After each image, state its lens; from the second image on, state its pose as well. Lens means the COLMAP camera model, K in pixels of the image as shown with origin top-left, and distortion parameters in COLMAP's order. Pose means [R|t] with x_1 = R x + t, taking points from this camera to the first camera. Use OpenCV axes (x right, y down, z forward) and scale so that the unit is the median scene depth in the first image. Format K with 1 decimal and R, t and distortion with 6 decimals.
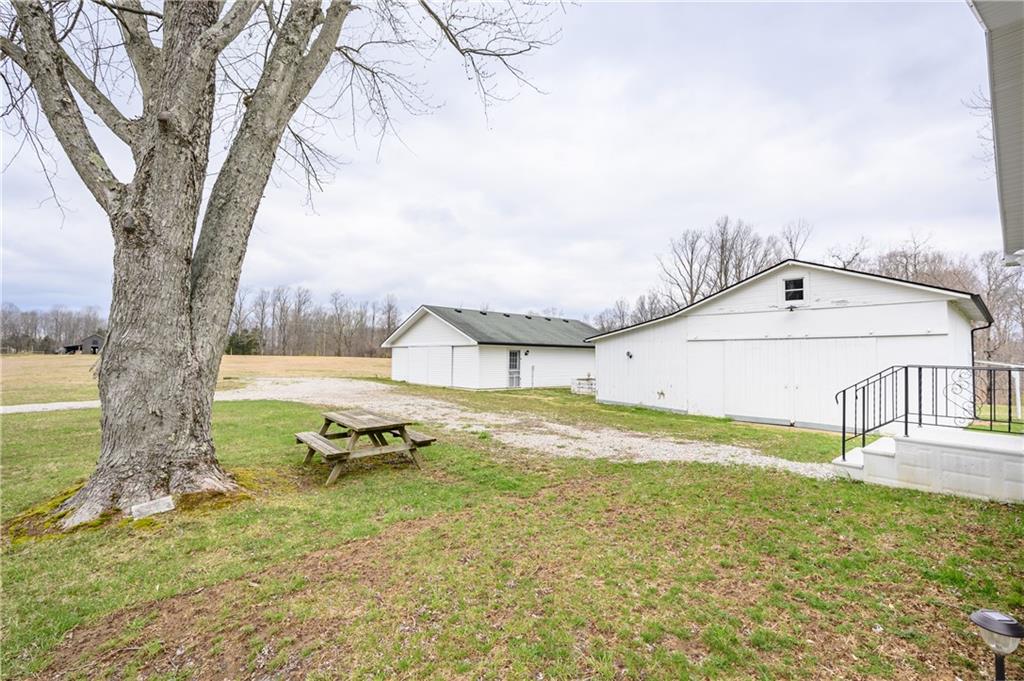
lens RADIAL K [[453.9, 0, 511.2], [0, 453.9, 338.0], [0, 0, 1]] dist [-0.001835, -0.000238]
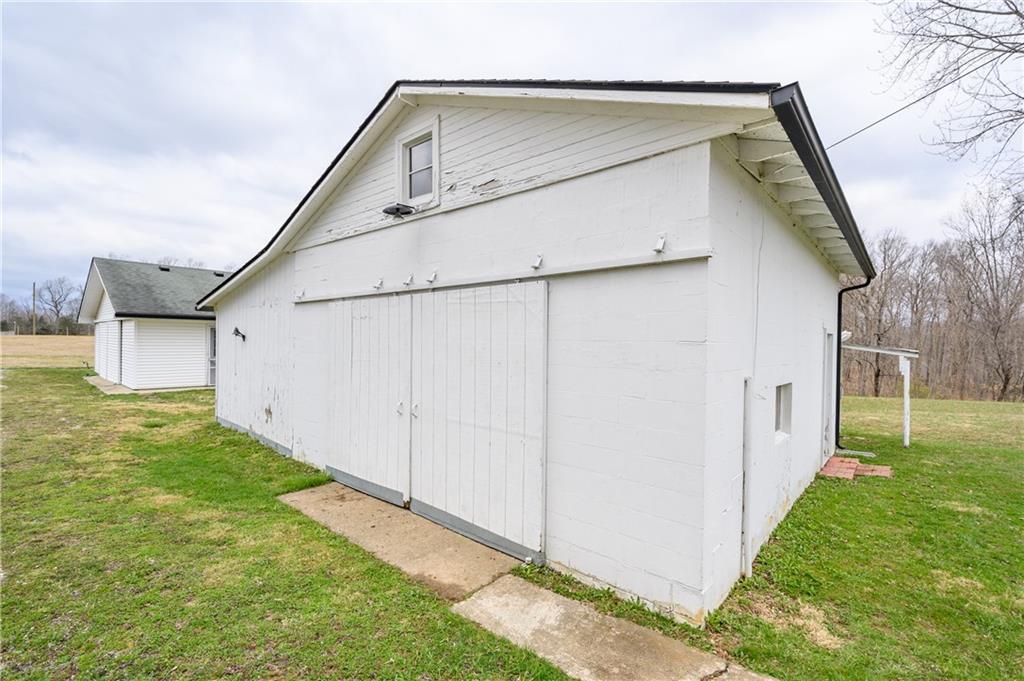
lens RADIAL K [[450.5, 0, 509.5], [0, 450.5, 344.8], [0, 0, 1]] dist [-0.001654, -0.000225]
pose [[0.992851, 0.001736, 0.119351, 0.548008], [-0.008355, 0.998452, 0.054981, 0.020968], [-0.119071, -0.055585, 0.991329, 0.496408]]
